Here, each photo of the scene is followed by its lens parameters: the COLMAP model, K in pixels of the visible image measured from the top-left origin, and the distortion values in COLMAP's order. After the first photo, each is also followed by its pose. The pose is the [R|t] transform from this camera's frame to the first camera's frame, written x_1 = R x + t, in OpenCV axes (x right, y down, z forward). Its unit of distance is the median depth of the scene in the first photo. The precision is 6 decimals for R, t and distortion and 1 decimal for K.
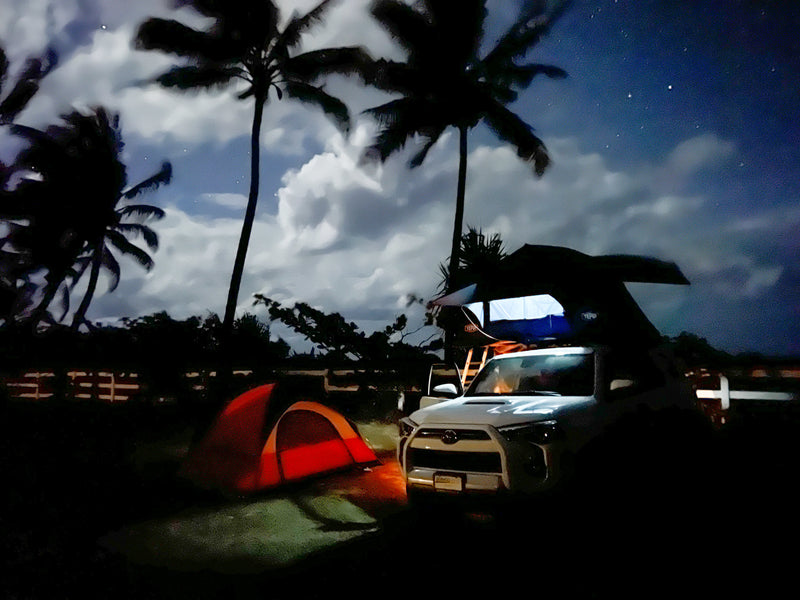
lens RADIAL K [[563.1, 0, 400.0], [0, 563.1, 300.0], [0, 0, 1]] dist [0.008661, 0.002338]
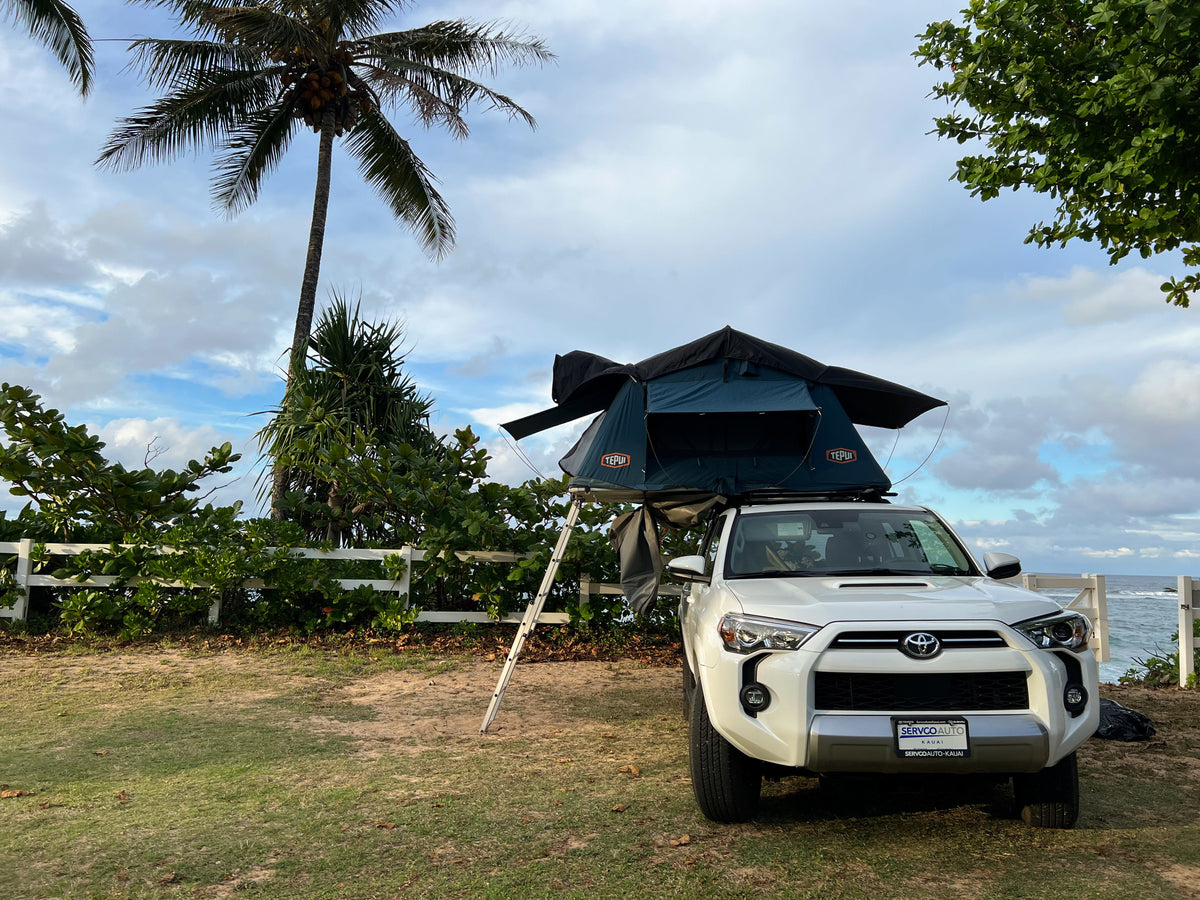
lens RADIAL K [[844.7, 0, 600.0], [0, 844.7, 450.0], [0, 0, 1]] dist [0.008661, 0.002338]
pose [[0.799660, 0.107652, 0.590725, -0.609810], [-0.096343, 0.994054, -0.050736, 0.133942], [-0.592674, -0.016341, 0.805277, 0.557606]]
